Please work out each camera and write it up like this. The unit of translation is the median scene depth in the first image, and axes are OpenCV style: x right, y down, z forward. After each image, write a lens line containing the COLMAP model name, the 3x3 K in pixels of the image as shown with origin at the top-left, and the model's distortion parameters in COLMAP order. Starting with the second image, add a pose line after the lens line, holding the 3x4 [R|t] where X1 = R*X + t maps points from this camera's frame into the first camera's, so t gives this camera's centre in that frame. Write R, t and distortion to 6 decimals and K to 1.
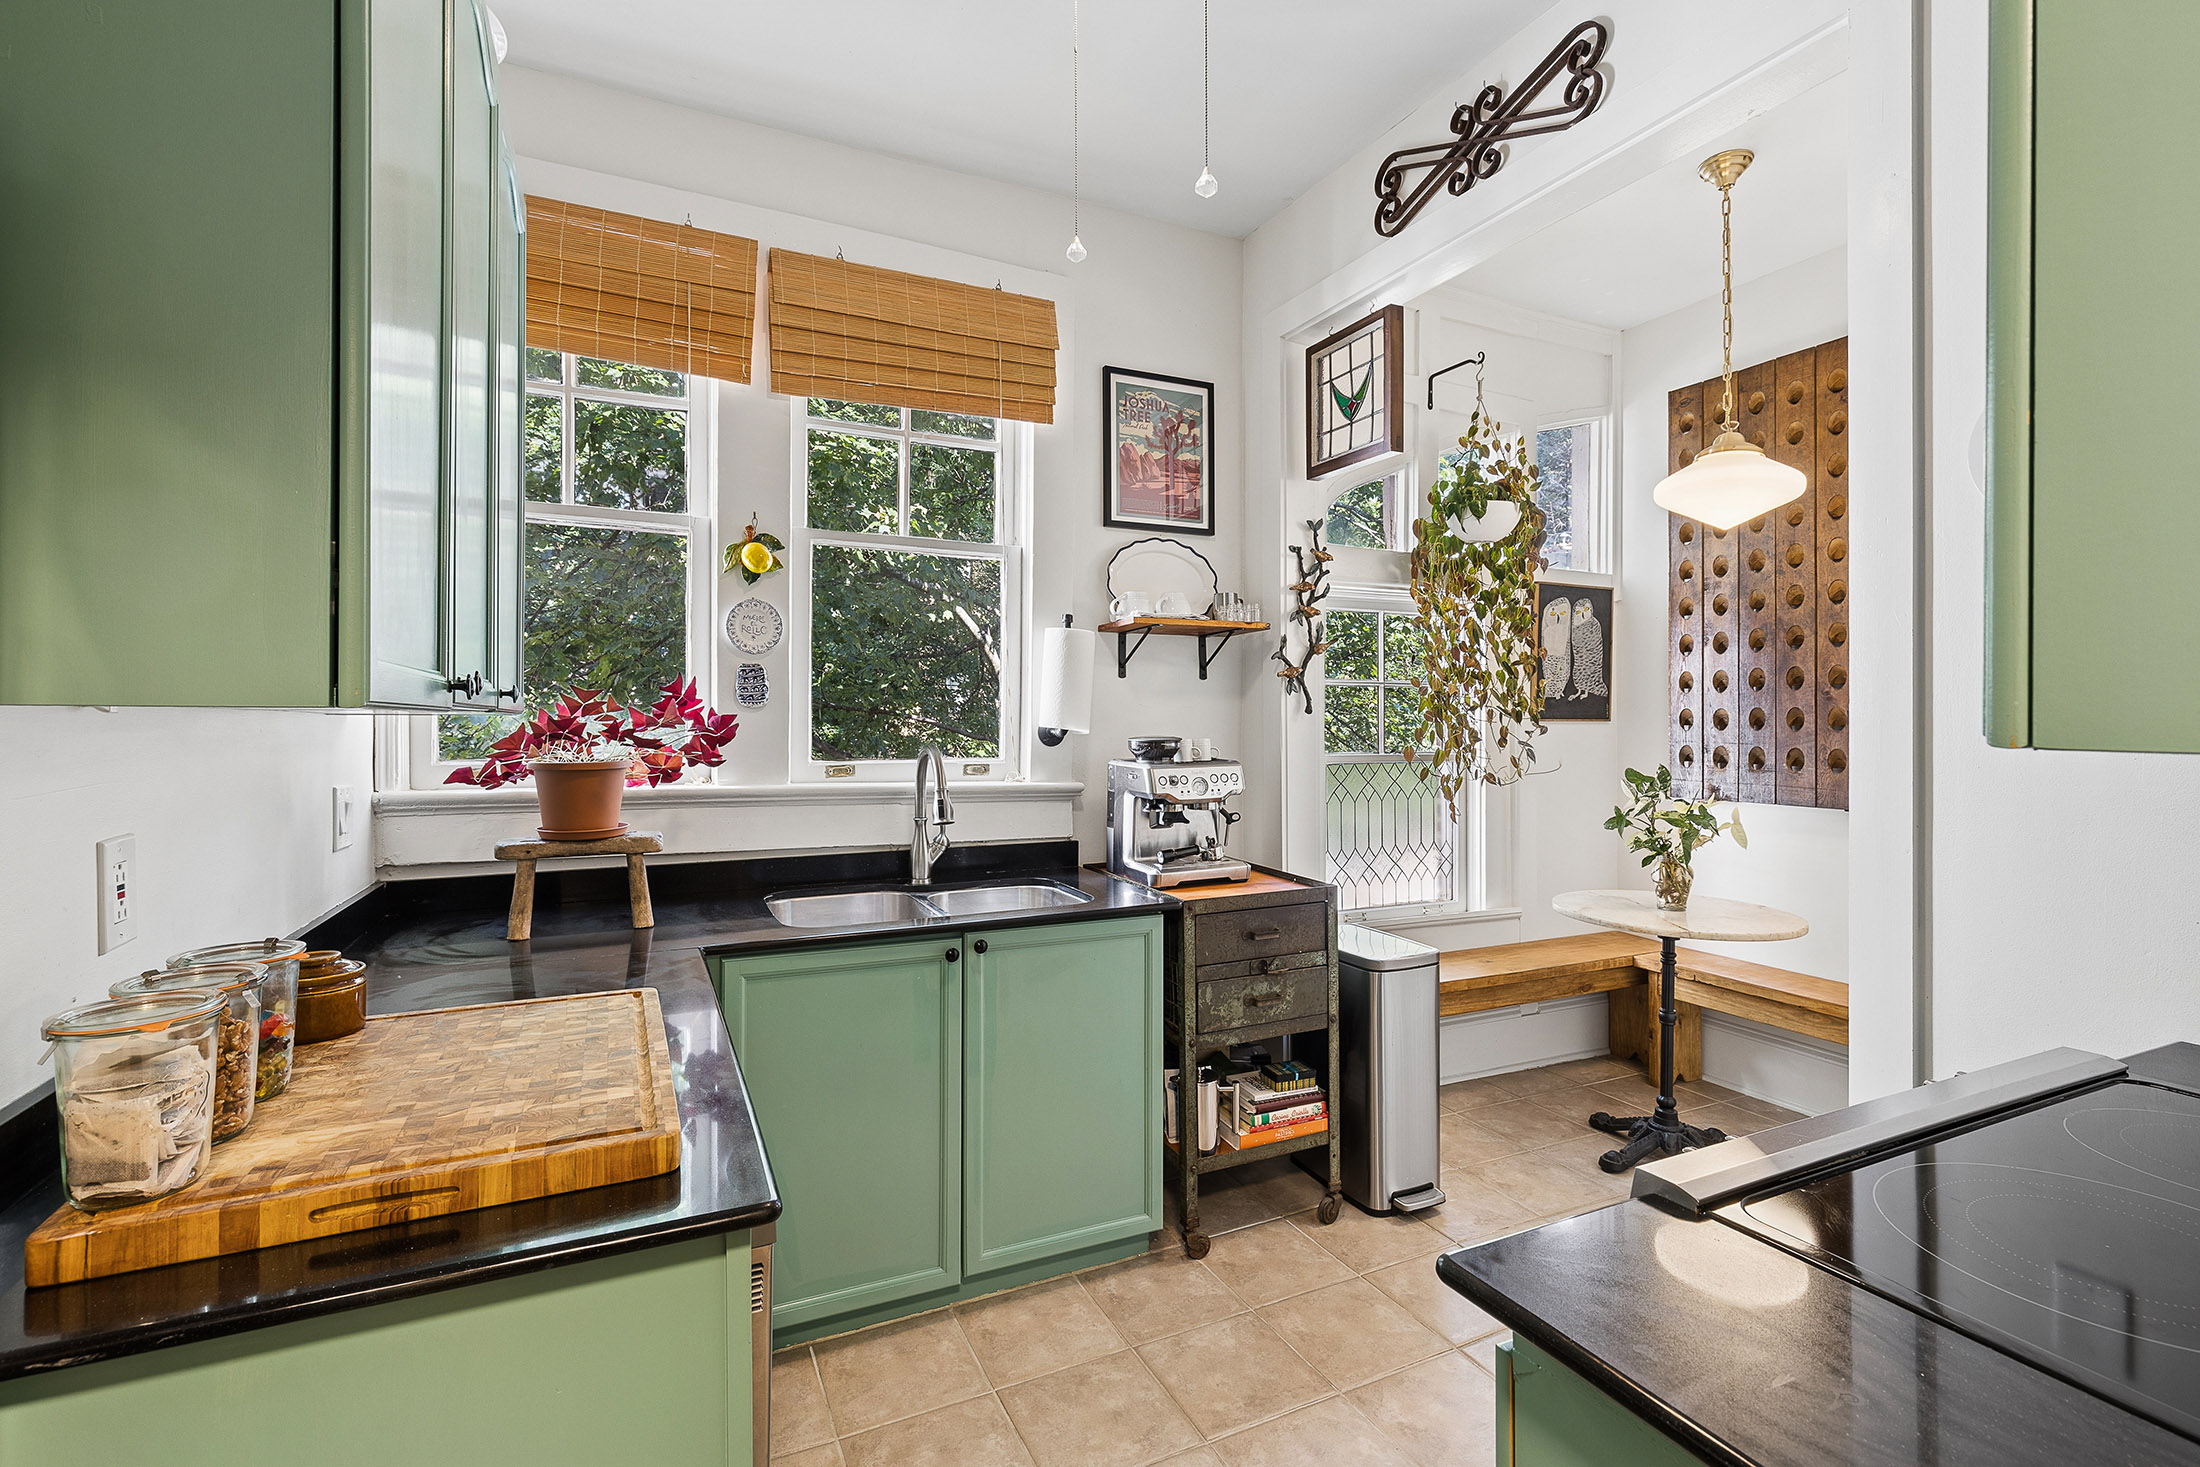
lens RADIAL K [[985.4, 0, 1107.8], [0, 985.4, 718.1], [0, 0, 1]] dist [-0.000451, -0.000500]
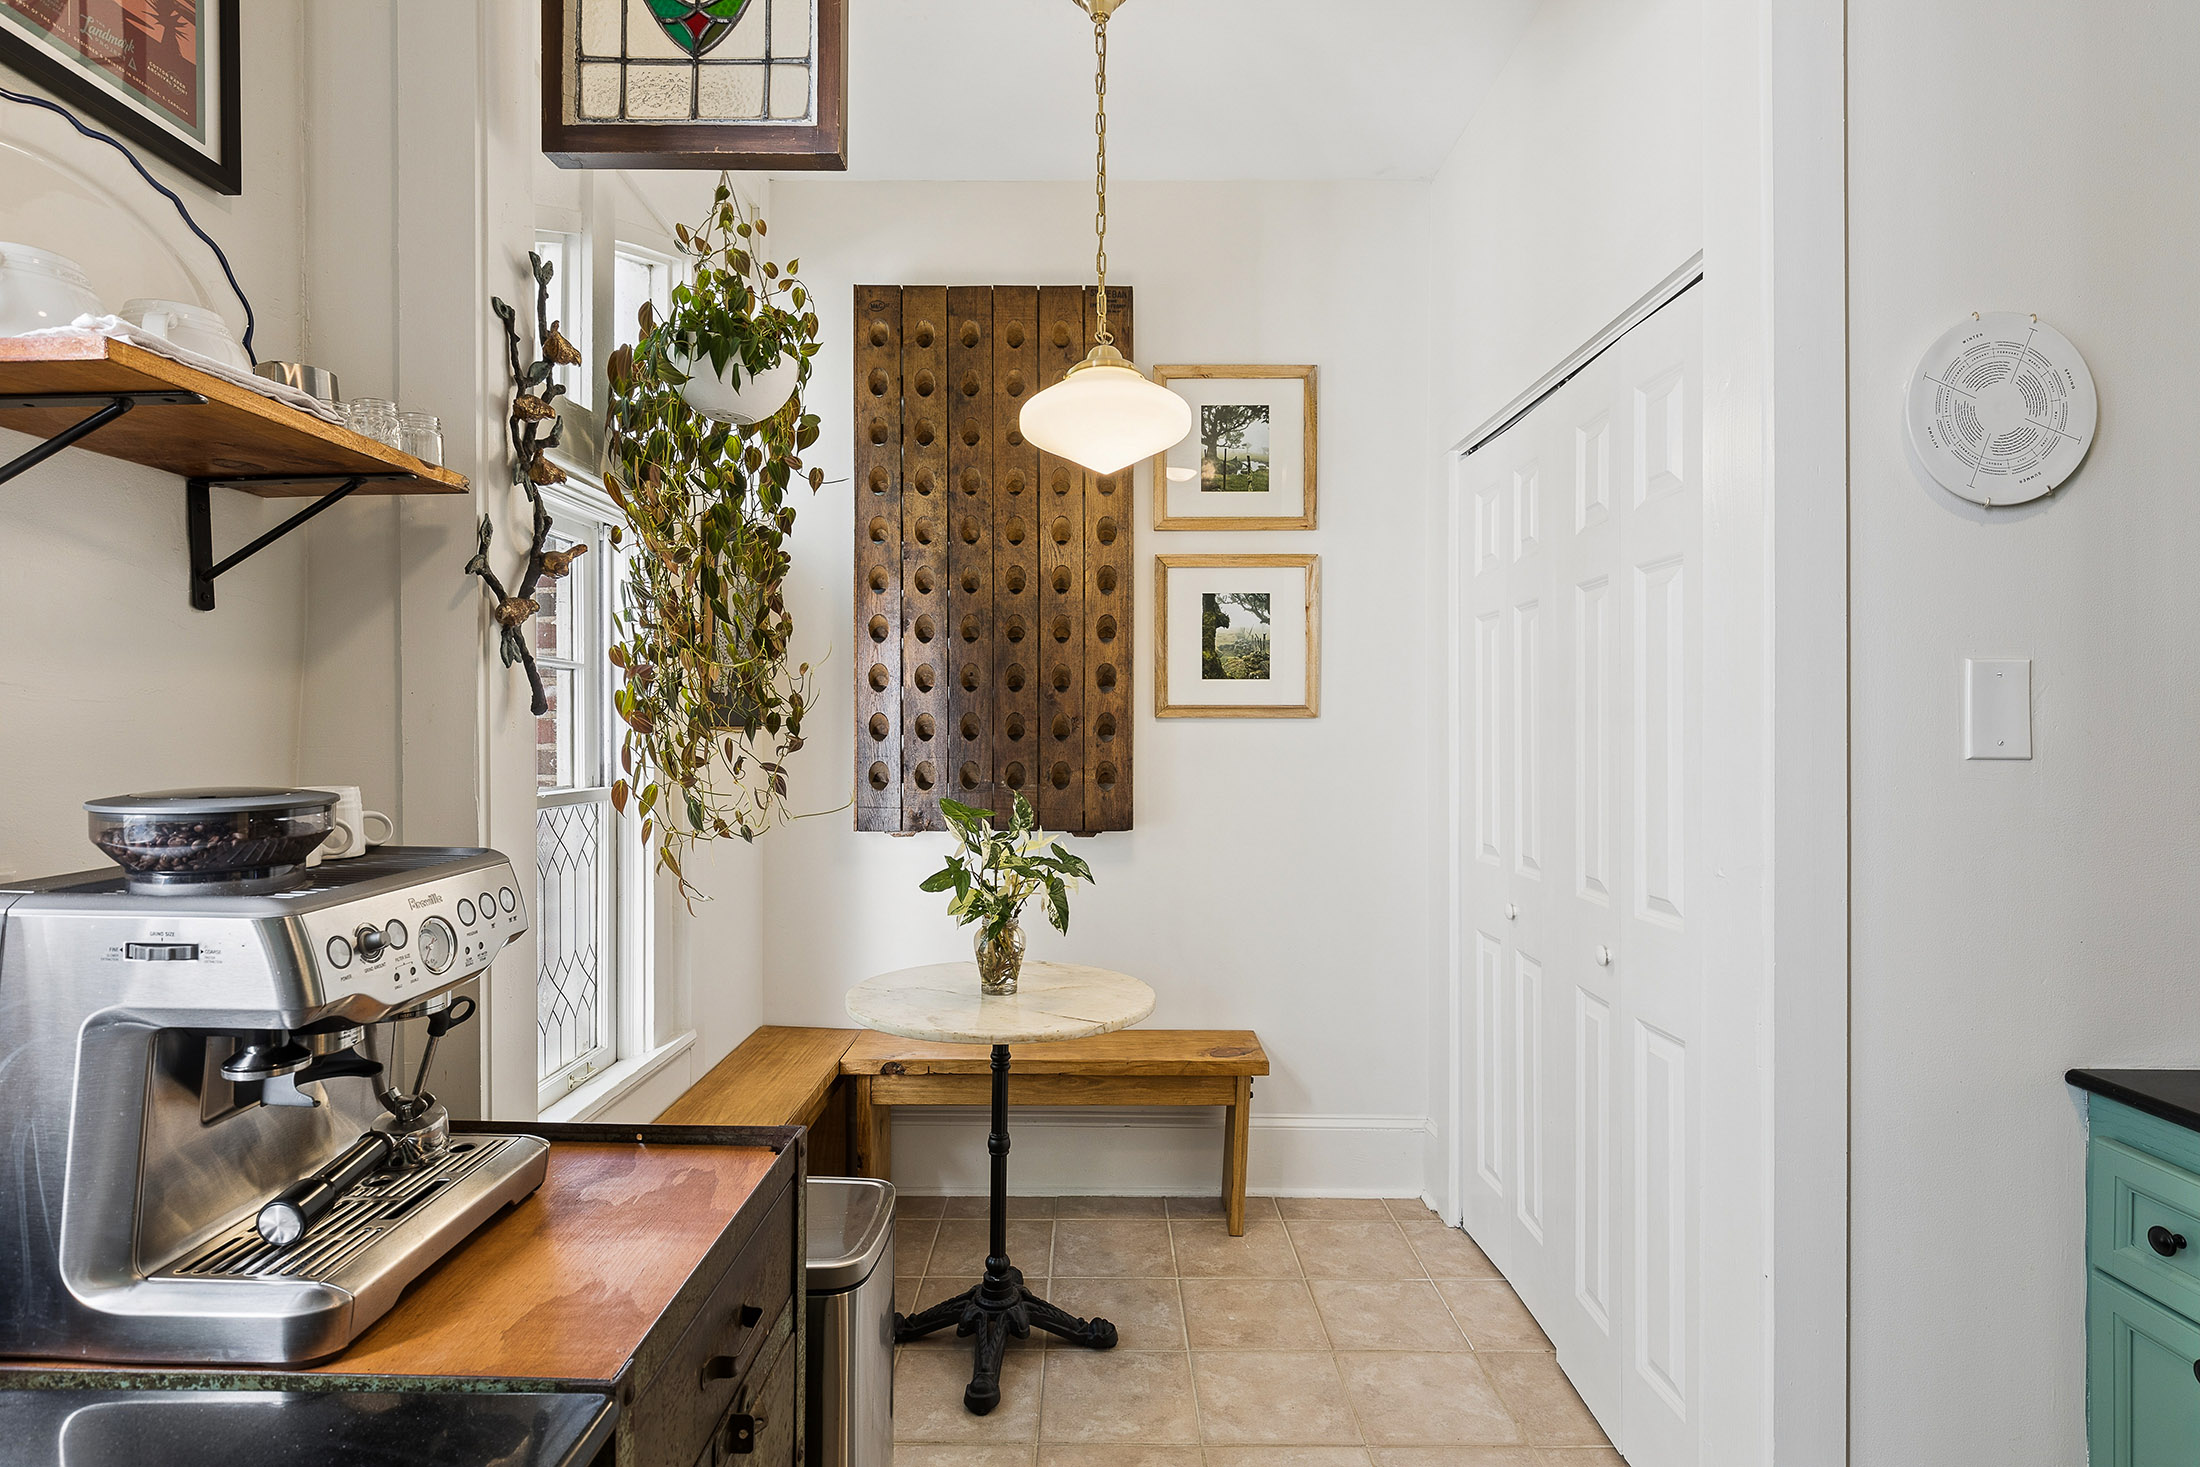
lens RADIAL K [[1079.2, 0, 1084.0], [0, 1079.2, 740.3], [0, 0, 1]] dist [0.003905, 0.000605]
pose [[0.434575, -0.011705, 0.900559, -0.099901], [-0.002582, 0.999895, 0.014242, -0.000726], [-0.900632, -0.008514, 0.434500, 0.534520]]
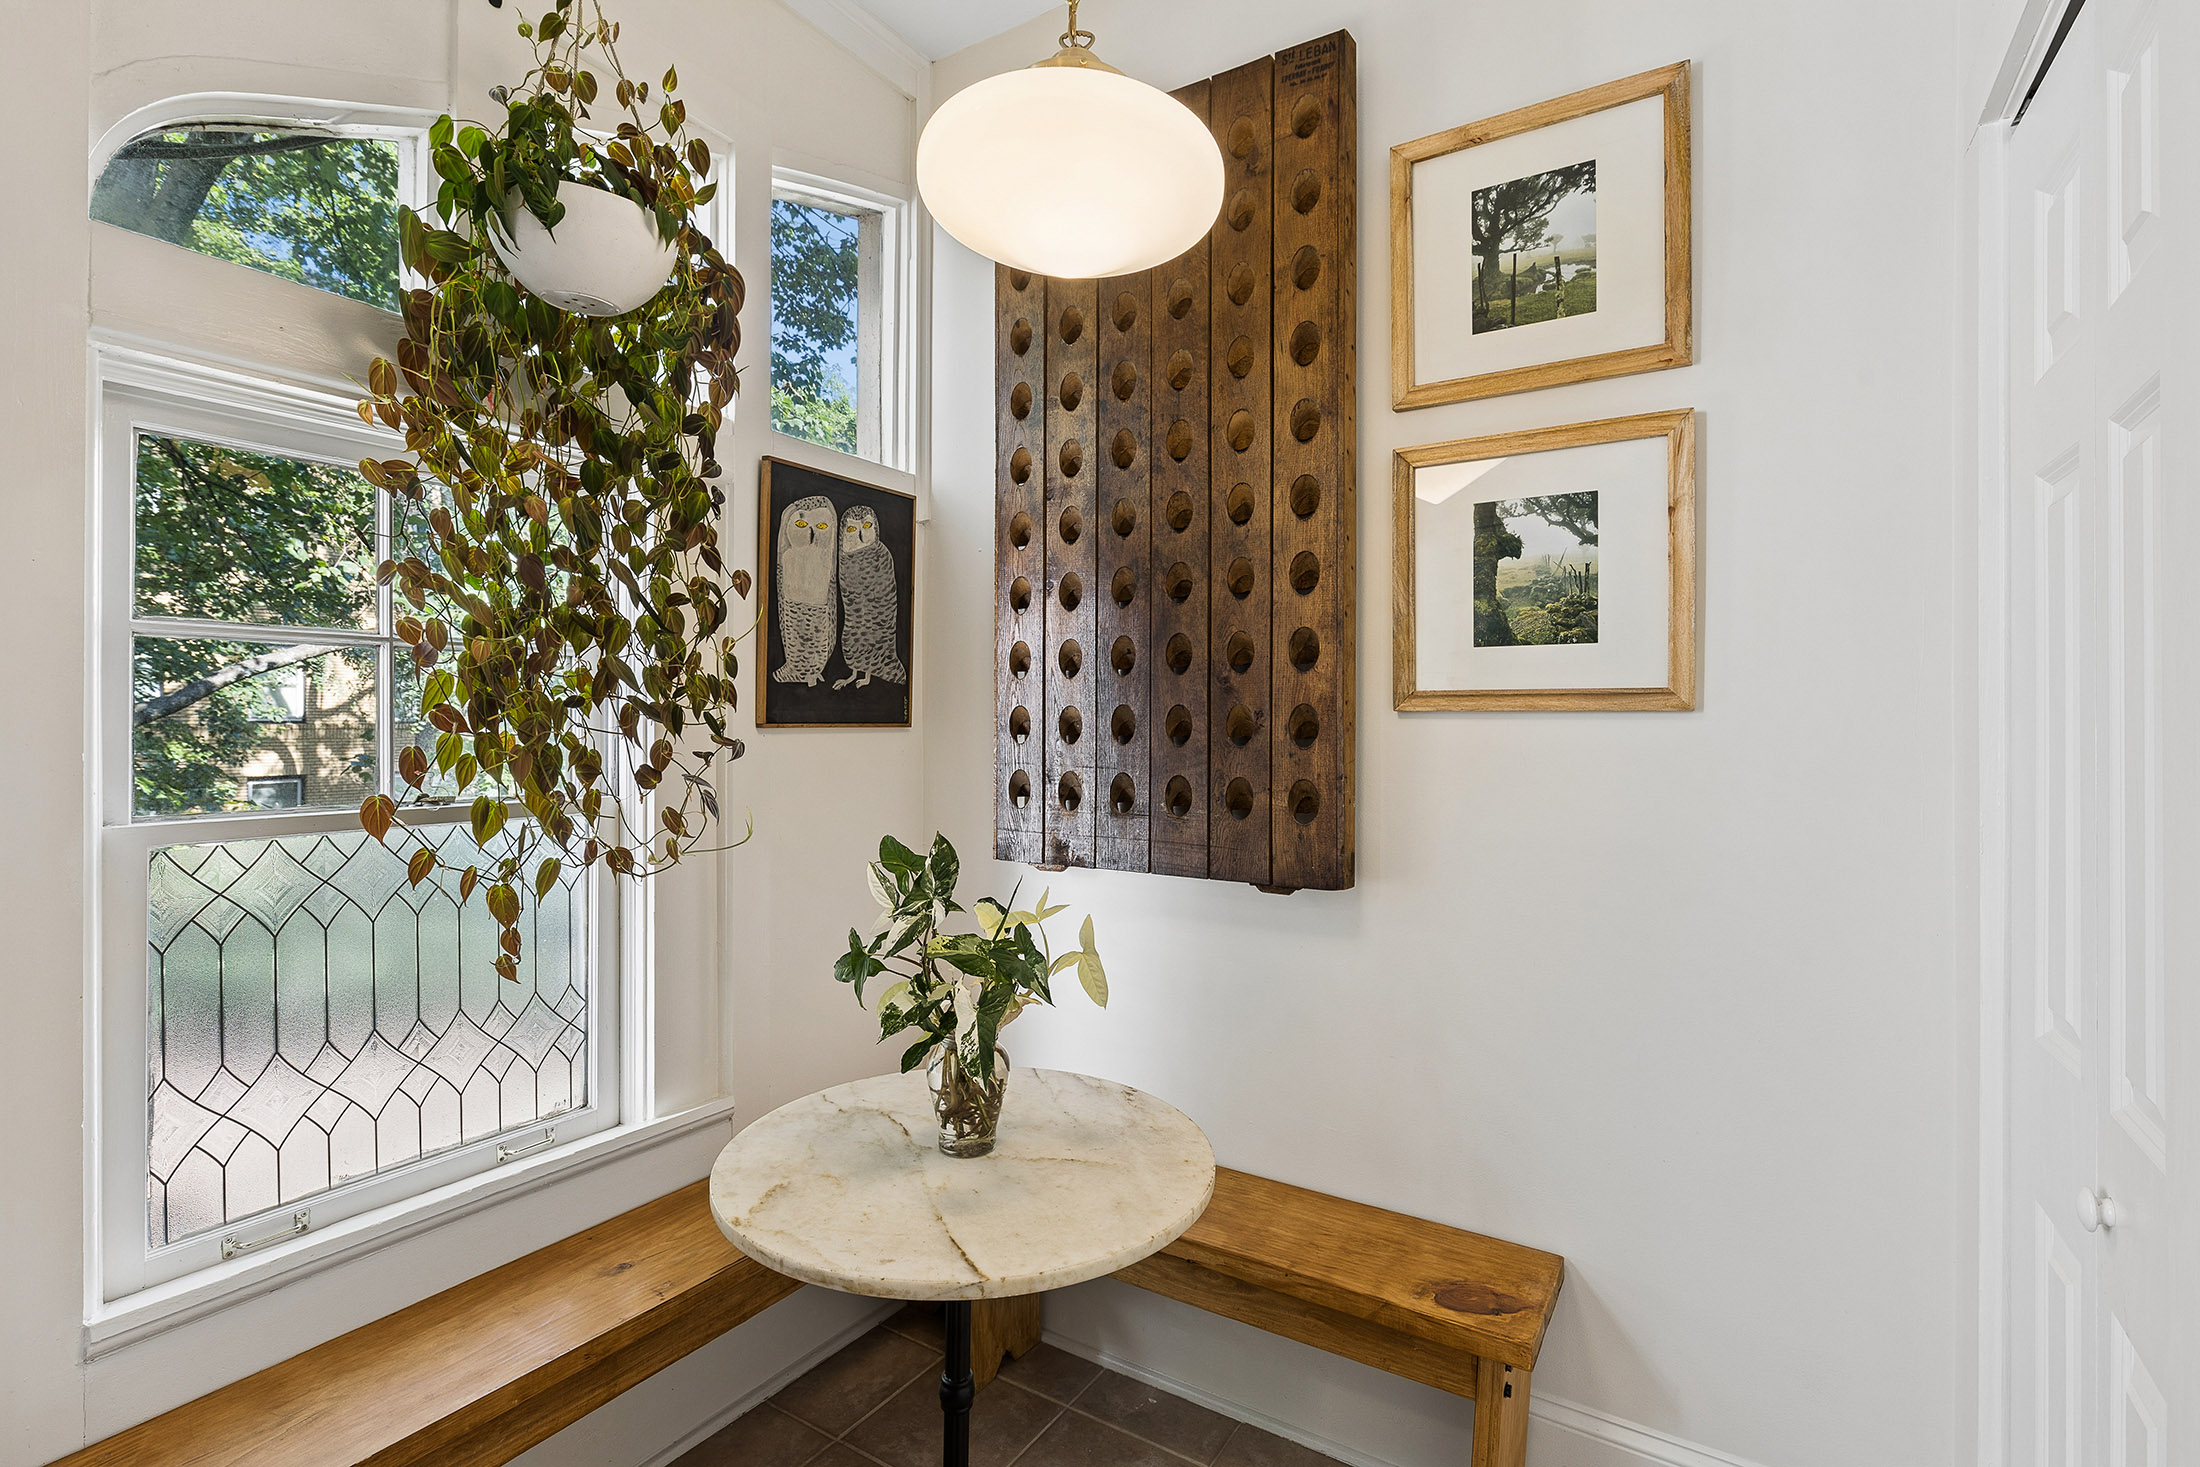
lens RADIAL K [[1018.9, 0, 1102.7], [0, 1018.9, 727.4], [0, 0, 1]] dist [-0.004600, 0.000146]
pose [[0.841754, -0.002518, 0.539856, 0.329304], [-0.003299, 0.999946, 0.009808, -0.003246], [-0.539851, -0.010037, 0.841701, 0.507816]]
